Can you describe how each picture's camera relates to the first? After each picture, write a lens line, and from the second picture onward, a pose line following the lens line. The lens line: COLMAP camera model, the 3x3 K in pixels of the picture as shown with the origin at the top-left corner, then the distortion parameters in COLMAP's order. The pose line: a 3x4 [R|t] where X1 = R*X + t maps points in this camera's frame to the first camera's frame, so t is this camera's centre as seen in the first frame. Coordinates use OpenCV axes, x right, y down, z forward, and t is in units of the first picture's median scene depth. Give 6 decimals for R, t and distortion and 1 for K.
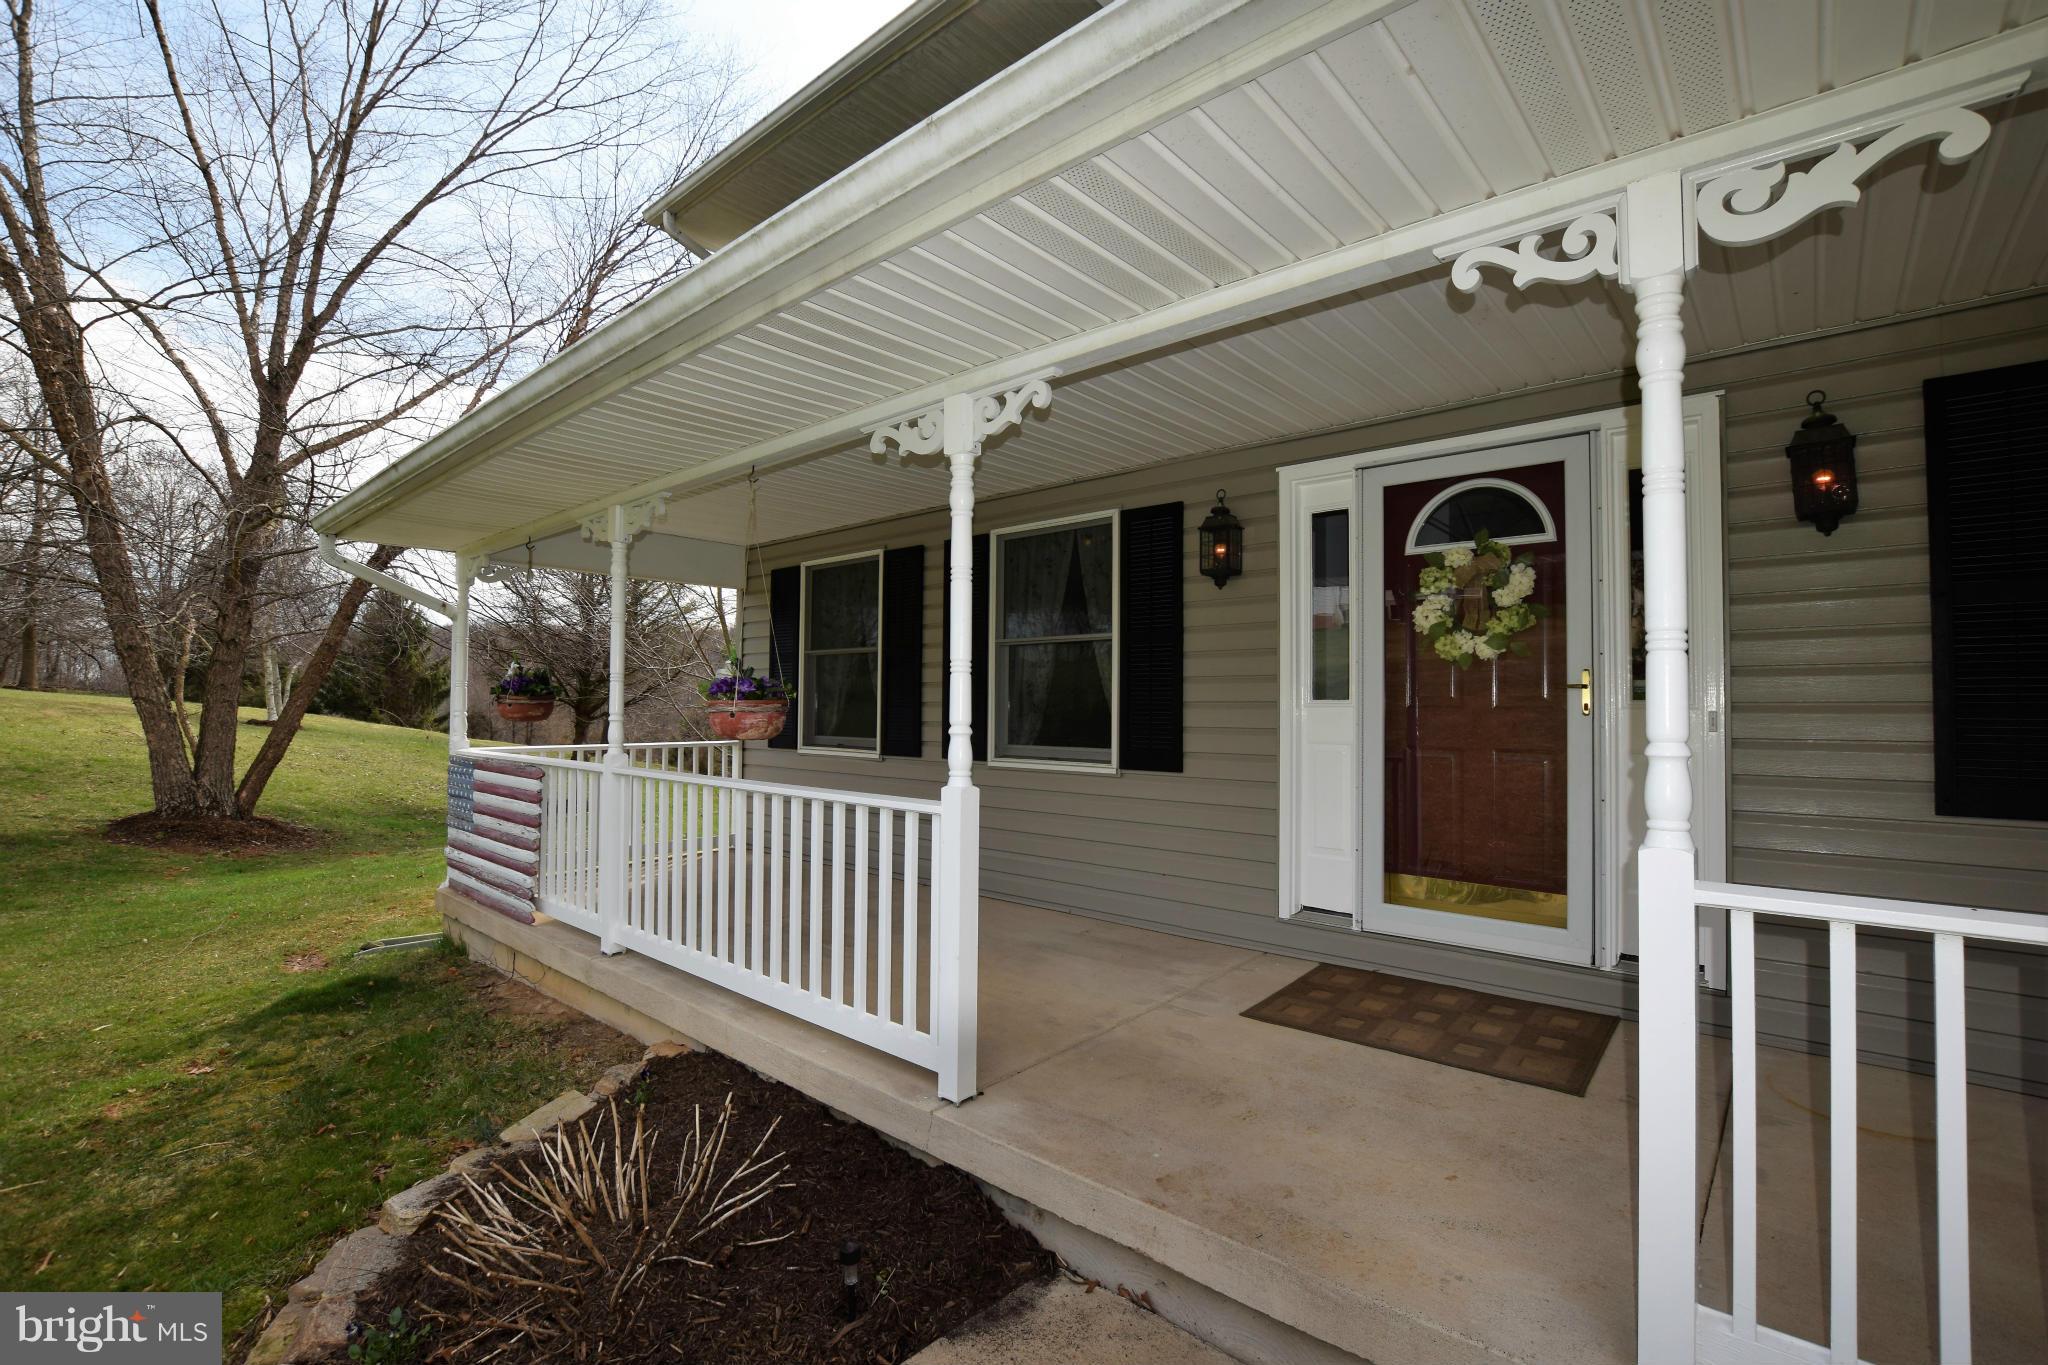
lens RADIAL K [[911.1, 0, 1024.0], [0, 911.1, 682.5], [0, 0, 1]] dist [-0.023654, 0.000061]
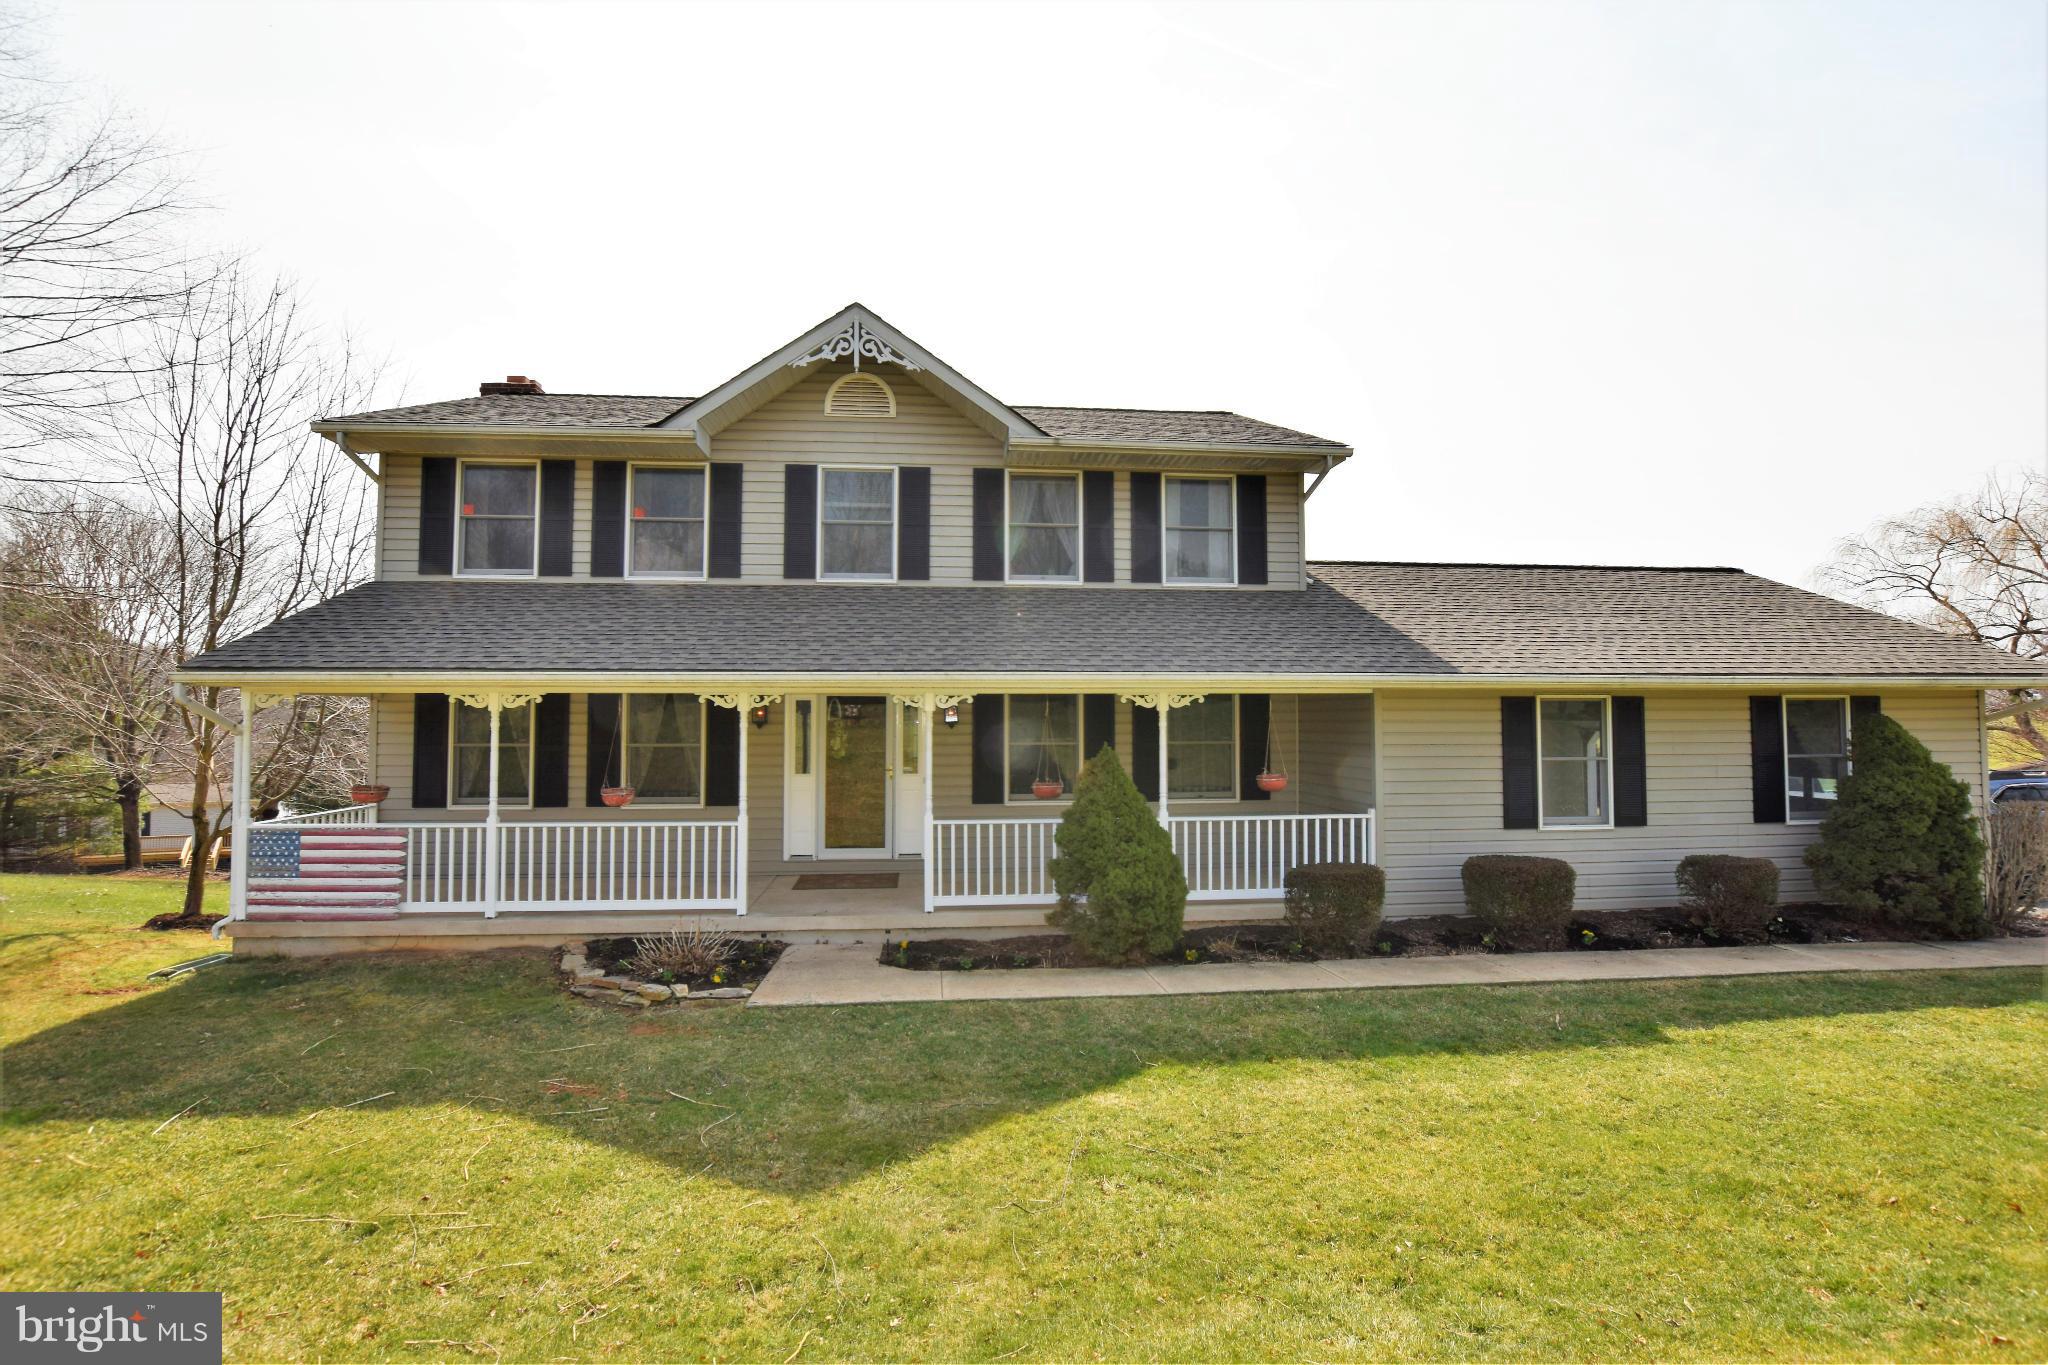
lens RADIAL K [[987.9, 0, 1026.7], [0, 987.9, 650.4], [0, 0, 1]] dist [-0.069146, -0.000047]
pose [[0.686979, 0.034826, 0.725842, -1.548528], [-0.008892, 0.999179, -0.039525, -0.277071], [-0.726623, 0.020699, 0.686725, -1.697641]]
